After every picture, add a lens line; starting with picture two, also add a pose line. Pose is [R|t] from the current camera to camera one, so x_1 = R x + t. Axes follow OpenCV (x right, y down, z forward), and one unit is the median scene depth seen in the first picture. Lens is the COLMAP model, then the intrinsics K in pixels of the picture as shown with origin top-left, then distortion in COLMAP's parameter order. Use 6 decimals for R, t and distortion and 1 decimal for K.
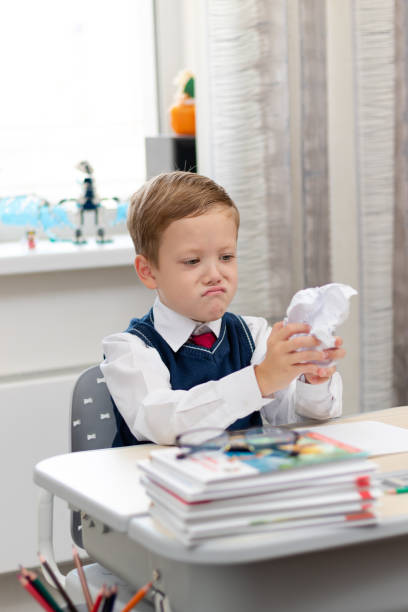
lens RADIAL K [[1467.9, 0, 204.0], [0, 1467.9, 306.0], [0, 0, 1]] dist [0.045243, 0.171648]
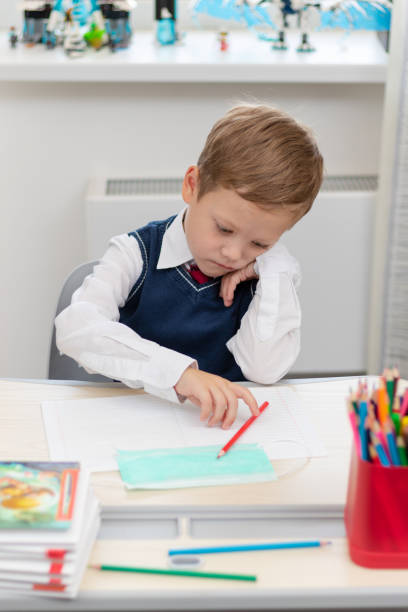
lens RADIAL K [[1467.9, 0, 204.0], [0, 1467.9, 306.0], [0, 0, 1]] dist [0.045243, 0.171648]
pose [[0.903581, 0.203894, -0.376788, 0.263321], [-0.091434, 0.951002, 0.295355, -0.162448], [0.418547, -0.232426, 0.877950, 0.129242]]
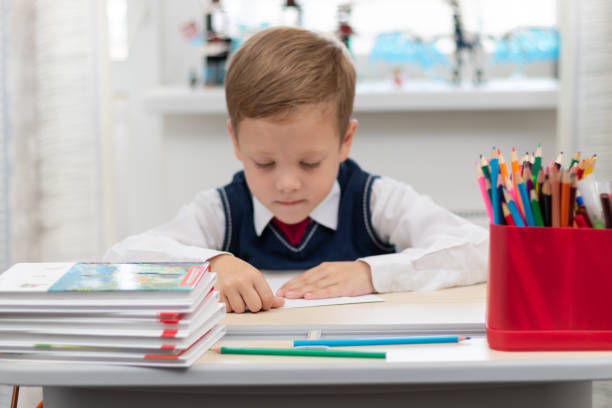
lens RADIAL K [[1487.4, 0, 306.0], [0, 1487.4, 204.0], [0, 0, 1]] dist [0.036803, 0.213000]
pose [[0.866870, 0.081224, -0.491872, 0.314214], [-0.073180, 0.996683, 0.035614, 0.006722], [0.493133, 0.005123, 0.869939, 0.133739]]
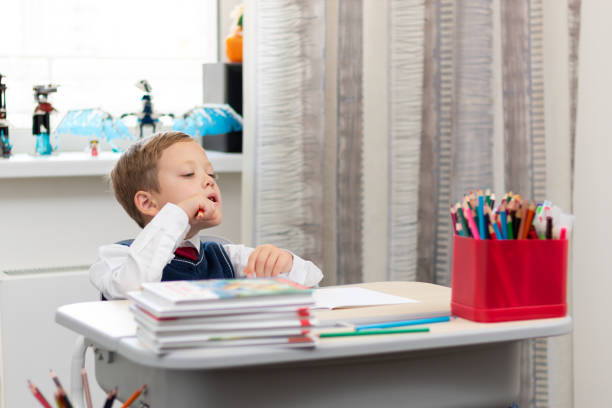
lens RADIAL K [[1487.4, 0, 306.0], [0, 1487.4, 204.0], [0, 0, 1]] dist [0.036803, 0.213000]
pose [[0.999216, 0.036178, -0.016096, 0.065024], [-0.036870, 0.998306, -0.045000, 0.043310], [0.014441, 0.045559, 0.998857, -0.137173]]
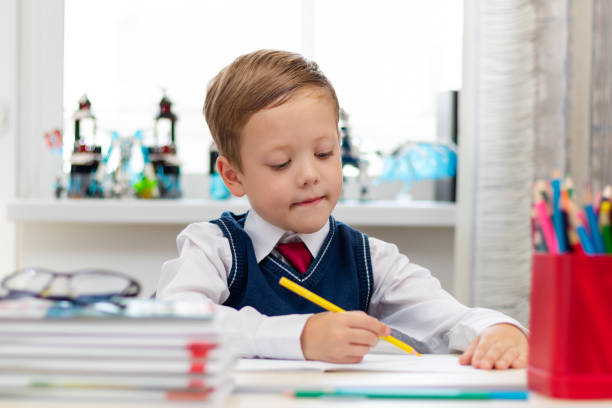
lens RADIAL K [[1487.4, 0, 306.0], [0, 1487.4, 204.0], [0, 0, 1]] dist [0.036803, 0.213000]
pose [[0.938263, 0.046108, -0.342836, 0.212555], [-0.090257, 0.989378, -0.113952, 0.065253], [0.333940, 0.137860, 0.932458, 0.155503]]
